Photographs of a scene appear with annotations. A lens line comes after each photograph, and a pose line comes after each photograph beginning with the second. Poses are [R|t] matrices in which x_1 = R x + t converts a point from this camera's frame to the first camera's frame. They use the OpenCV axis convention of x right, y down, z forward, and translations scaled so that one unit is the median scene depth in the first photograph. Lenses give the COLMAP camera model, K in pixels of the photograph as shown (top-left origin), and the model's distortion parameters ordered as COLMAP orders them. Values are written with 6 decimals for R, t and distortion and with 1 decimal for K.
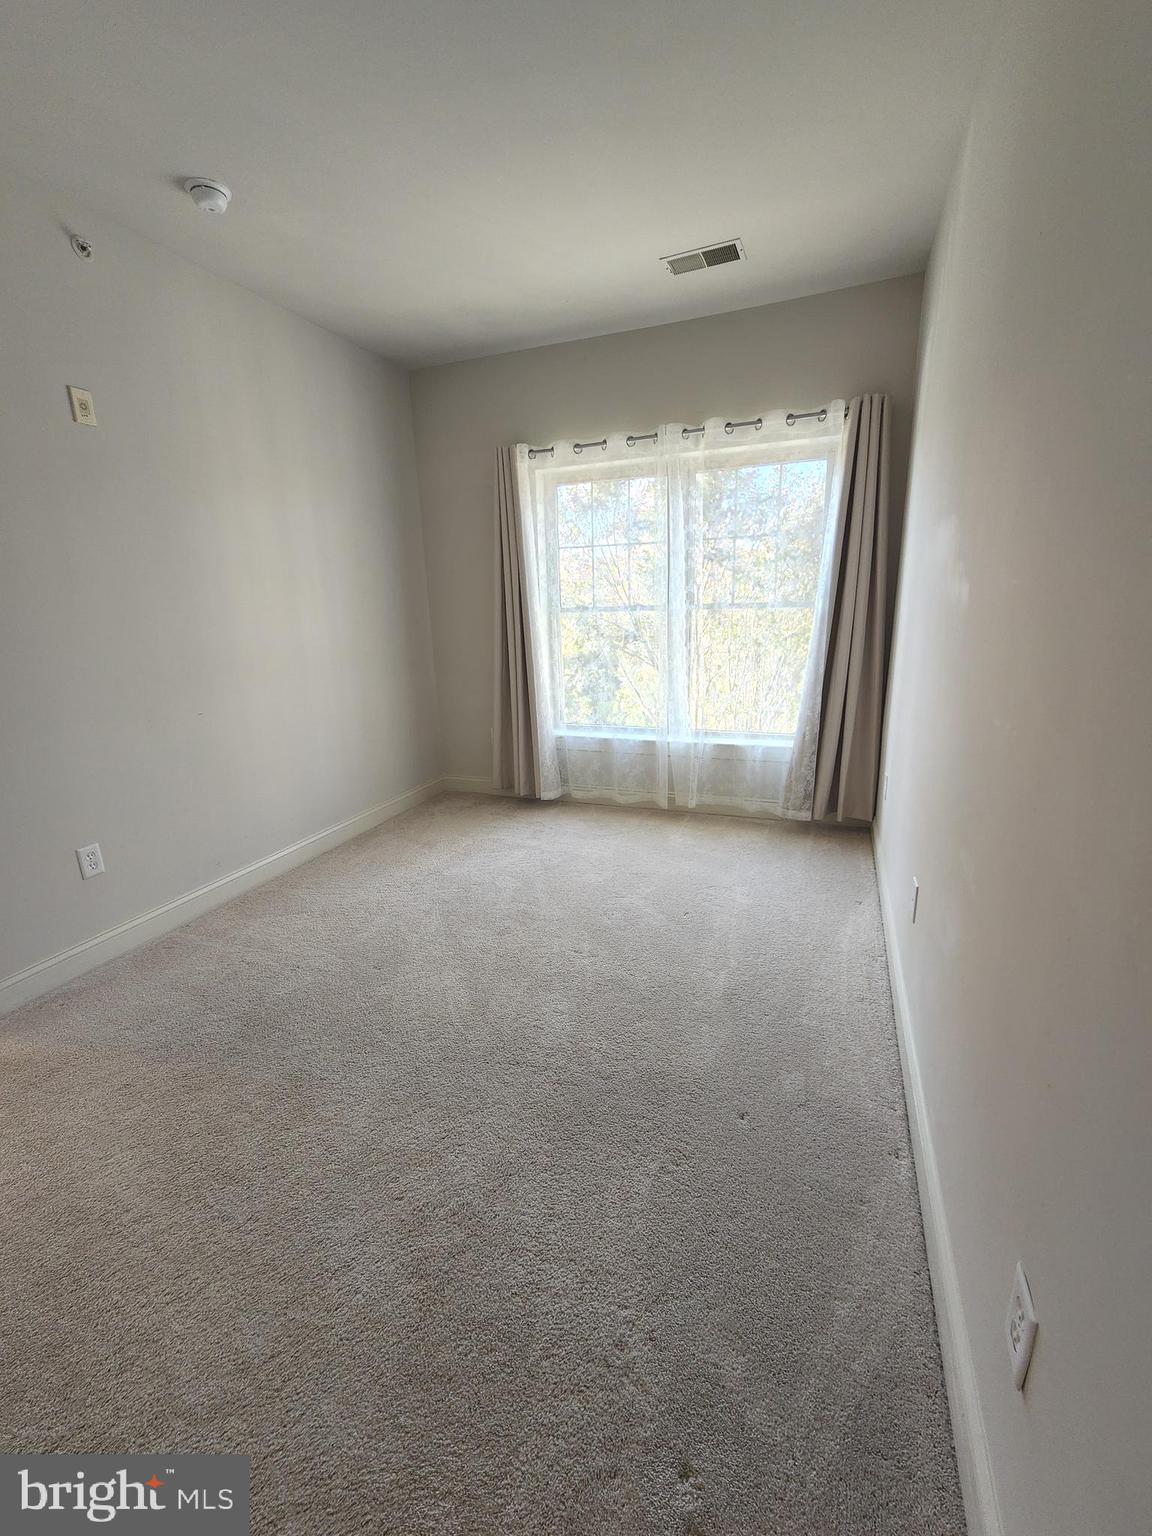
lens RADIAL K [[628.3, 0, 577.6], [0, 628.3, 767.6], [0, 0, 1]] dist [-0.004242, 0.001108]
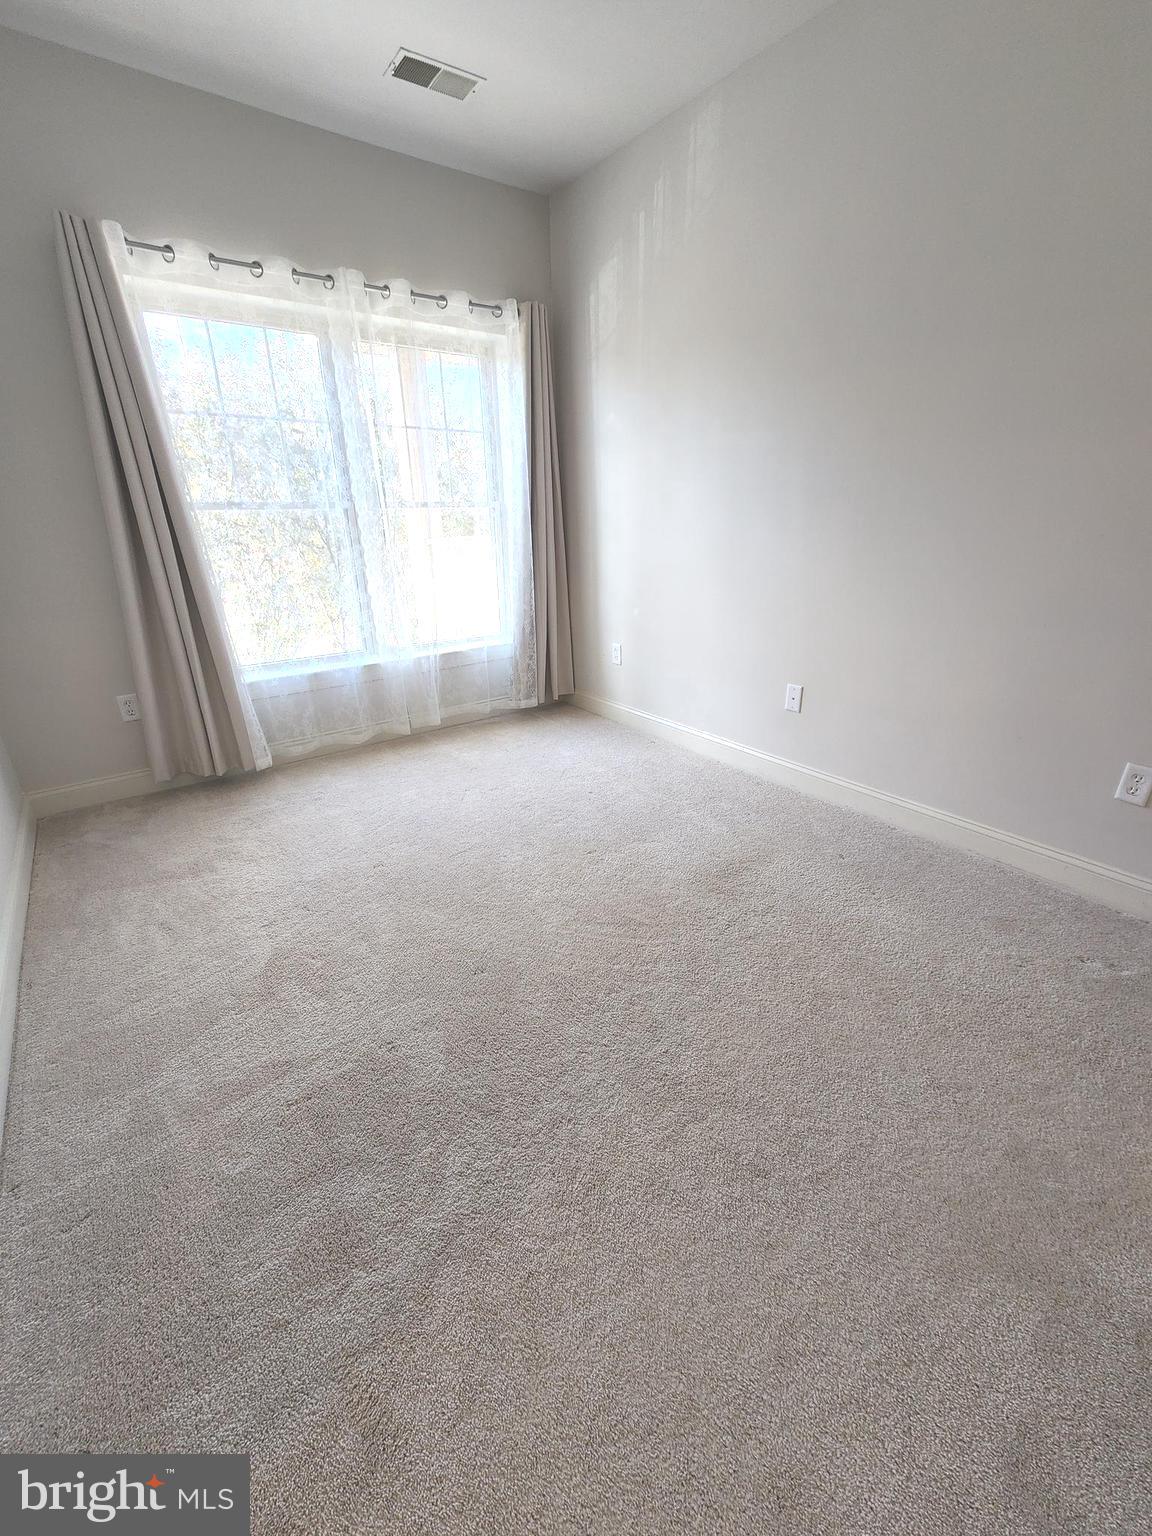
lens RADIAL K [[628.3, 0, 582.4], [0, 628.3, 773.8], [0, 0, 1]] dist [-0.004242, 0.001108]
pose [[0.527442, -0.307561, 0.791967, -0.499758], [0.213778, 0.950226, 0.226647, -0.035856], [-0.822256, 0.049761, 0.566939, 0.287612]]
